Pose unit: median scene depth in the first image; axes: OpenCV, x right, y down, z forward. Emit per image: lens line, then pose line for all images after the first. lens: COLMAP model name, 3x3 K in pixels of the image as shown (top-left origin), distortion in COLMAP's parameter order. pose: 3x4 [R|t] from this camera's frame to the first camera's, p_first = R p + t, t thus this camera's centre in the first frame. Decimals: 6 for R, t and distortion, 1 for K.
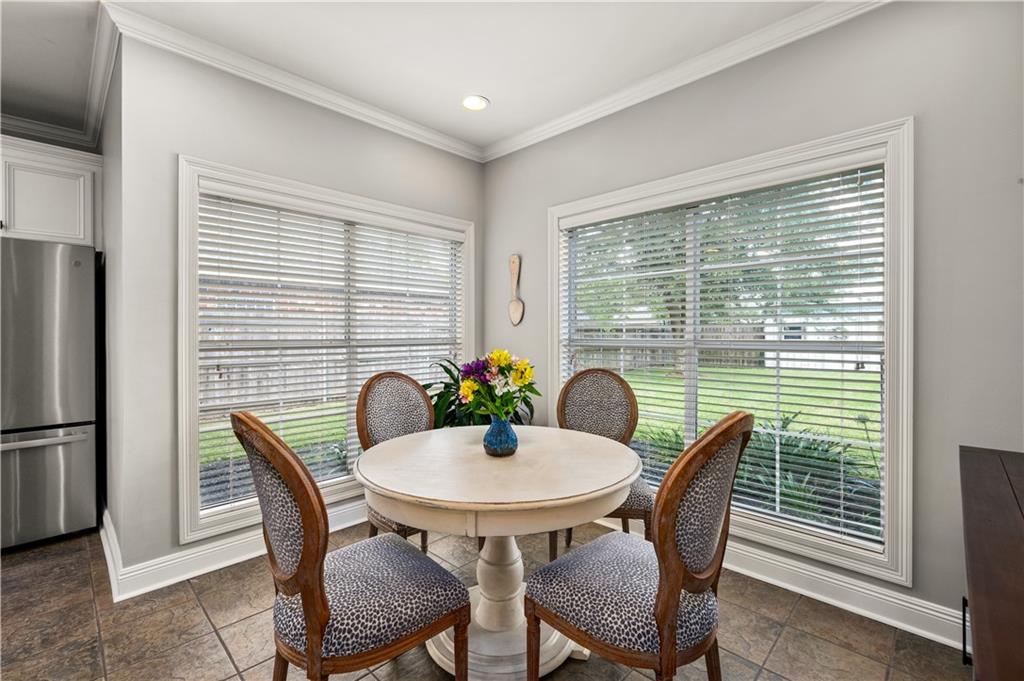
lens RADIAL K [[461.8, 0, 512.5], [0, 461.8, 336.9], [0, 0, 1]] dist [0.002009, 0.000130]
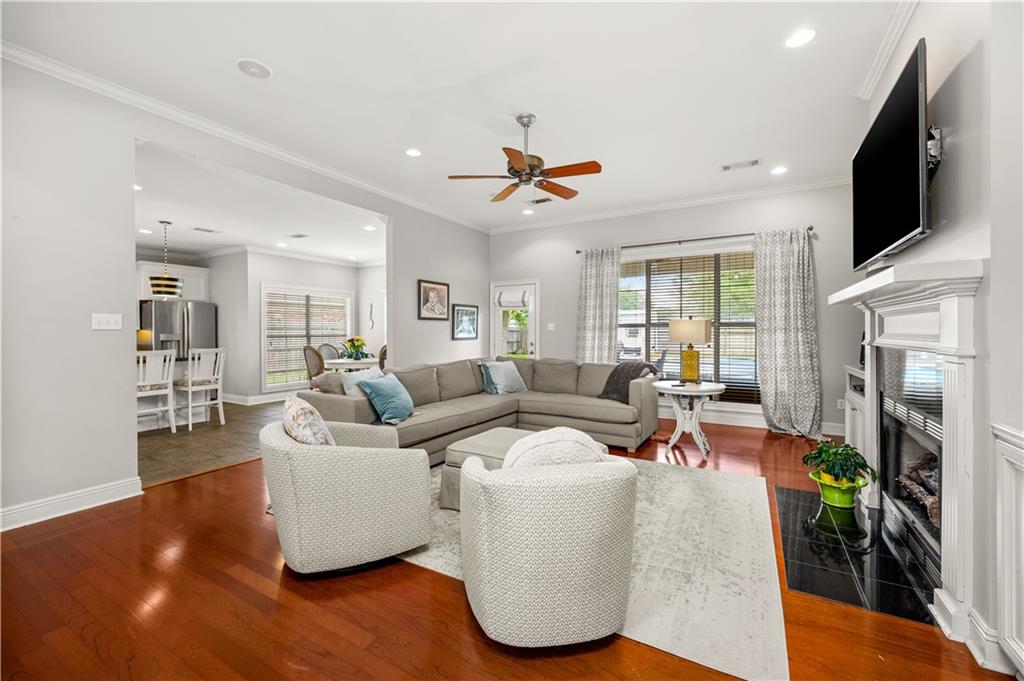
lens RADIAL K [[406.7, 0, 514.4], [0, 406.7, 335.0], [0, 0, 1]] dist [0.000804, 0.000037]
pose [[0.967834, -0.008138, 0.251459, 0.344072], [0.007237, 0.999964, 0.004509, 0.010531], [-0.251486, -0.002544, 0.967857, -2.376906]]
